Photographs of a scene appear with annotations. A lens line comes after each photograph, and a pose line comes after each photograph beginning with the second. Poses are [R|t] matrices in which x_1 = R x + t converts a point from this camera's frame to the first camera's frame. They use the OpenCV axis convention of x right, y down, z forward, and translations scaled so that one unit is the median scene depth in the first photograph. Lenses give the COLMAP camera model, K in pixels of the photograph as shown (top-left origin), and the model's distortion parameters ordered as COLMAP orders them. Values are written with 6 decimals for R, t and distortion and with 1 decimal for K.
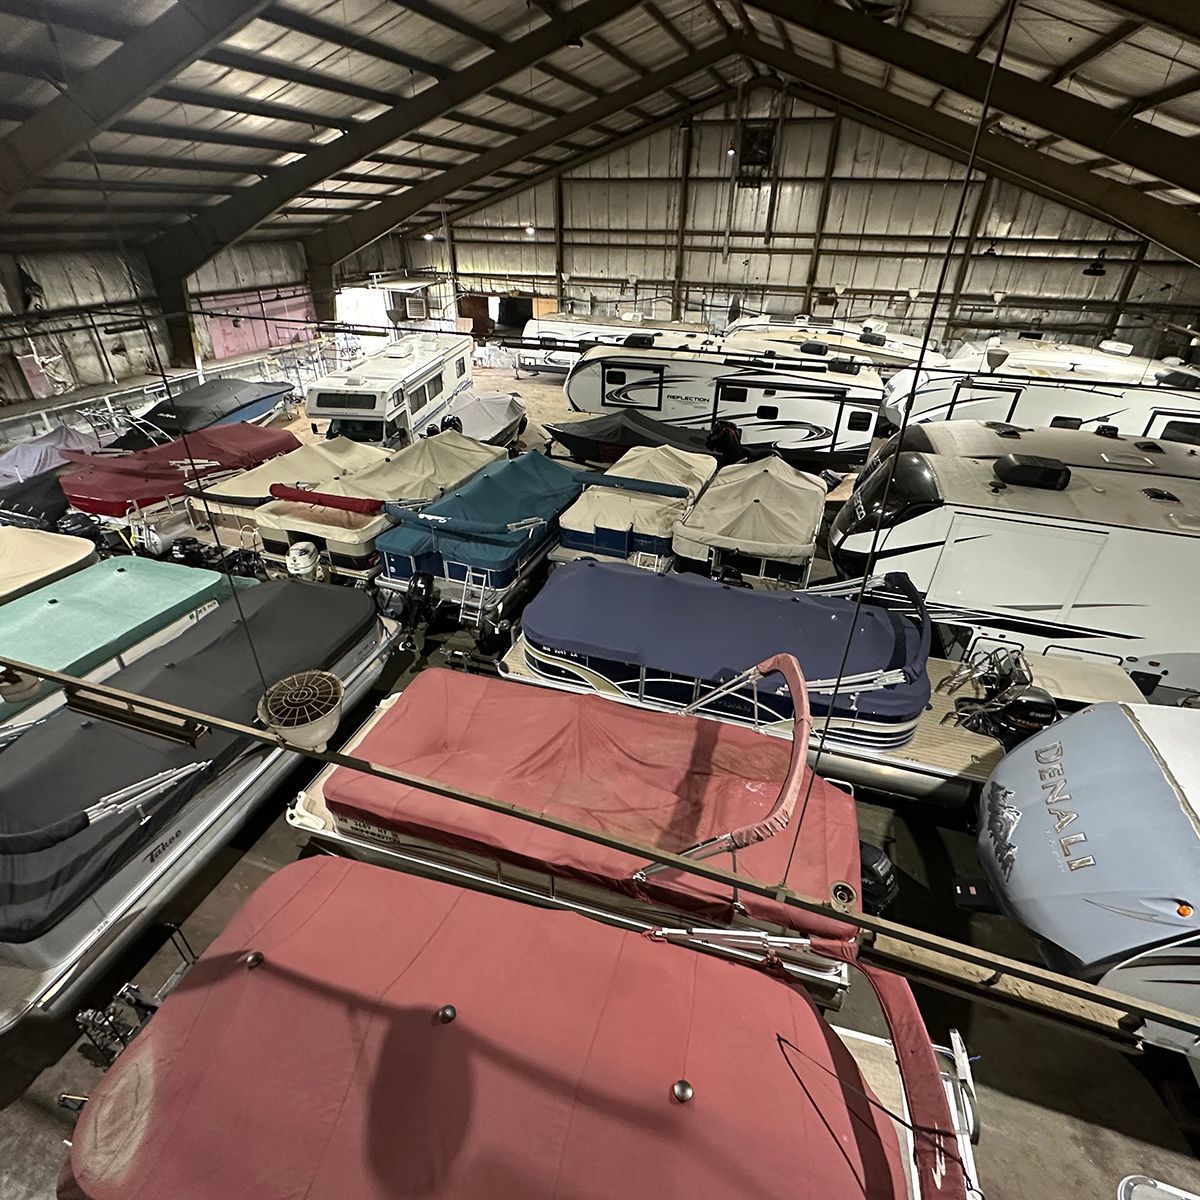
lens RADIAL K [[631.5, 0, 600.0], [0, 631.5, 600.0], [0, 0, 1]] dist [-0.000705, 0.000066]
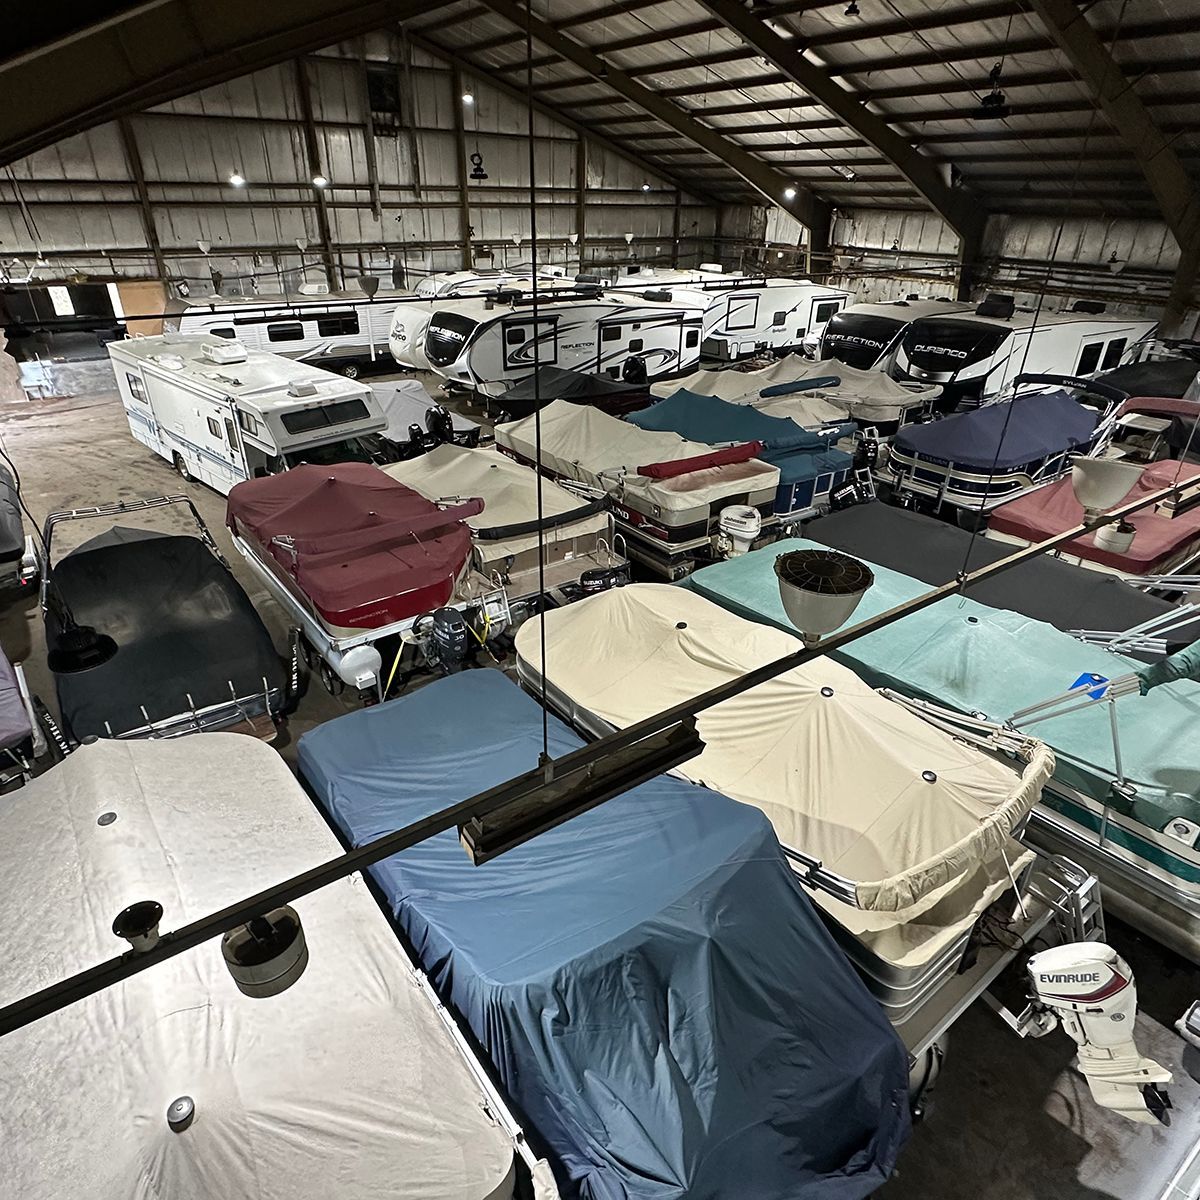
lens RADIAL K [[744.6, 0, 600.0], [0, 744.6, 600.0], [0, 0, 1]] dist [0.001544, -0.000951]
pose [[0.582993, -0.393848, 0.710636, -0.671565], [0.419496, 0.894965, 0.151859, -0.103335], [-0.695804, 0.209576, 0.686975, 0.215098]]
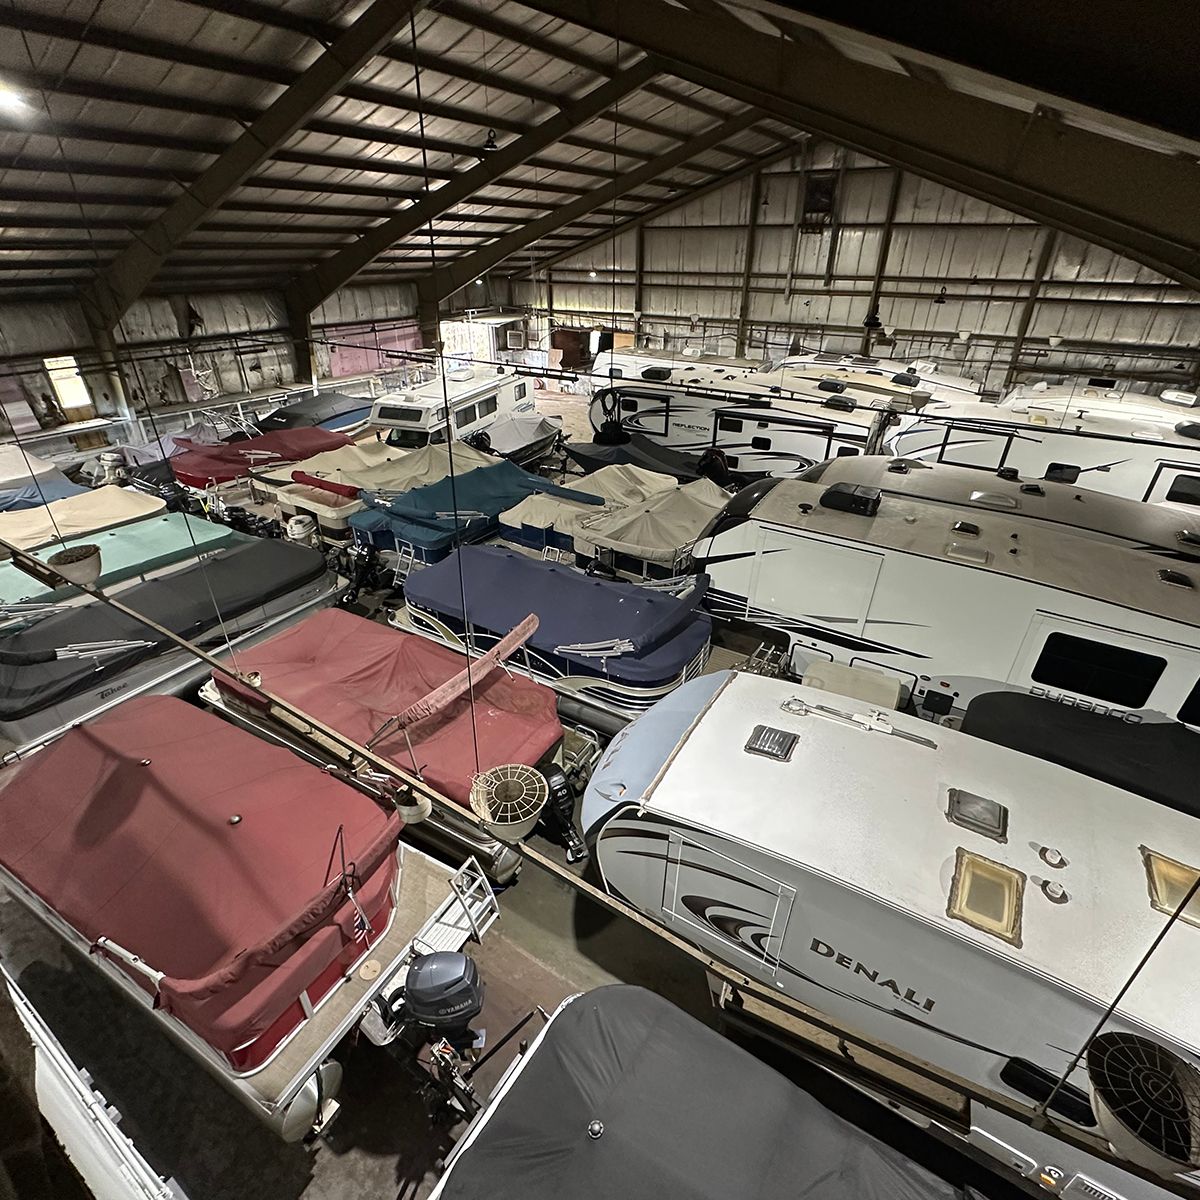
lens RADIAL K [[631.5, 0, 600.0], [0, 631.5, 600.0], [0, 0, 1]] dist [-0.000705, 0.000066]
pose [[0.970505, 0.109224, -0.214919, 0.208253], [-0.118411, 0.992502, -0.030306, 0.023997], [0.209997, 0.054861, 0.976162, -0.066353]]
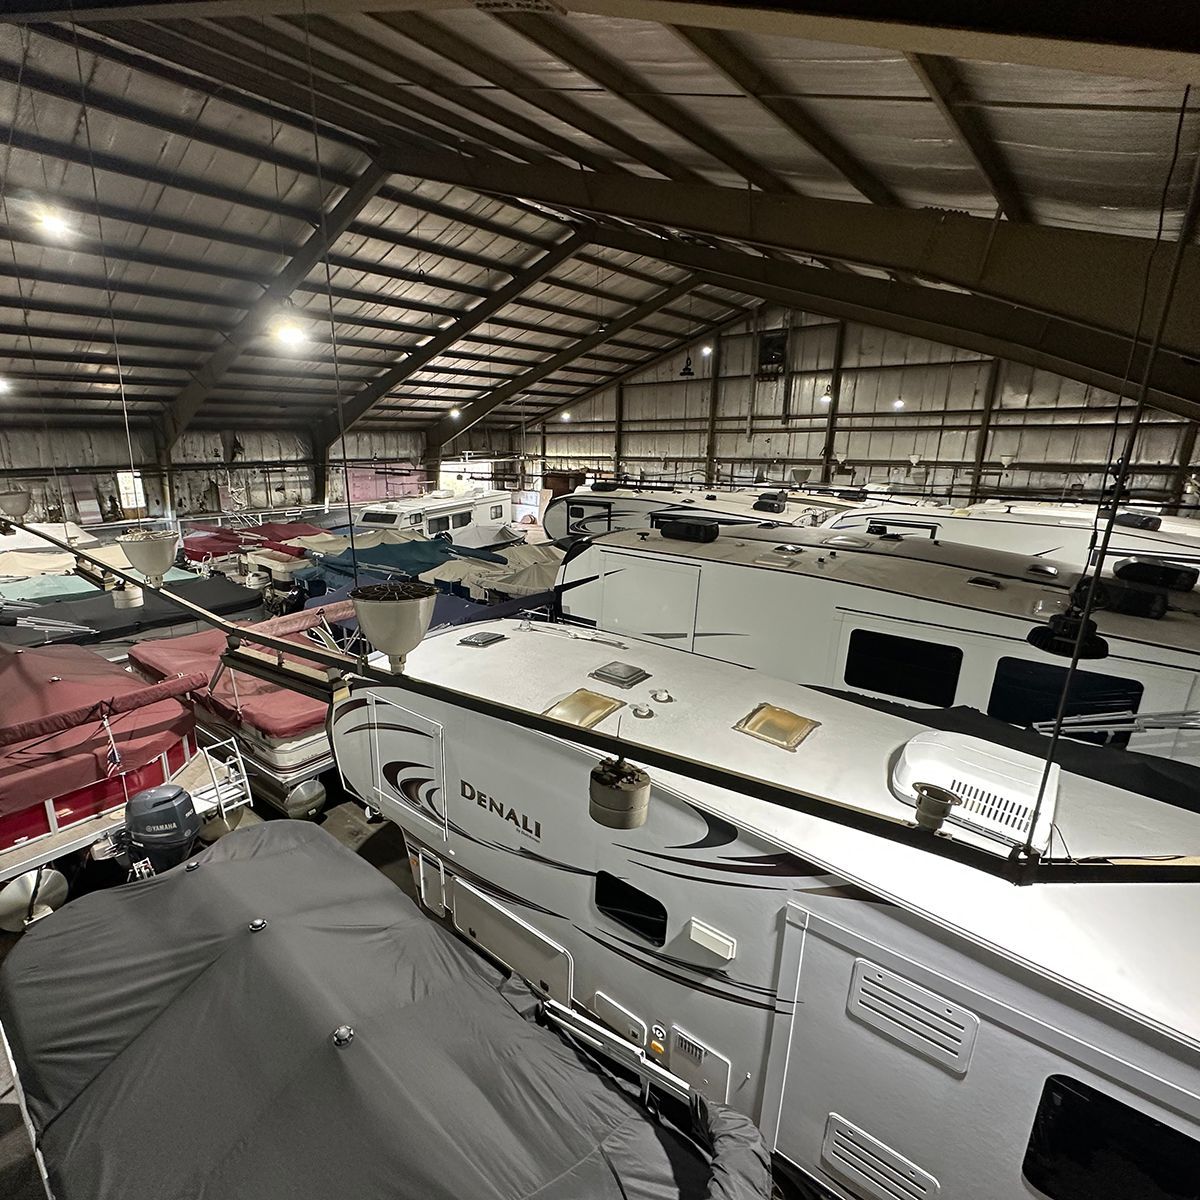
lens RADIAL K [[630.8, 0, 525.6], [0, 630.8, 602.5], [0, 0, 1]] dist [-0.000575, 0.000072]
pose [[0.914181, 0.083604, -0.396590, 0.358805], [-0.196486, 0.947241, -0.253235, 0.118646], [0.354494, 0.309427, 0.882377, -0.051310]]
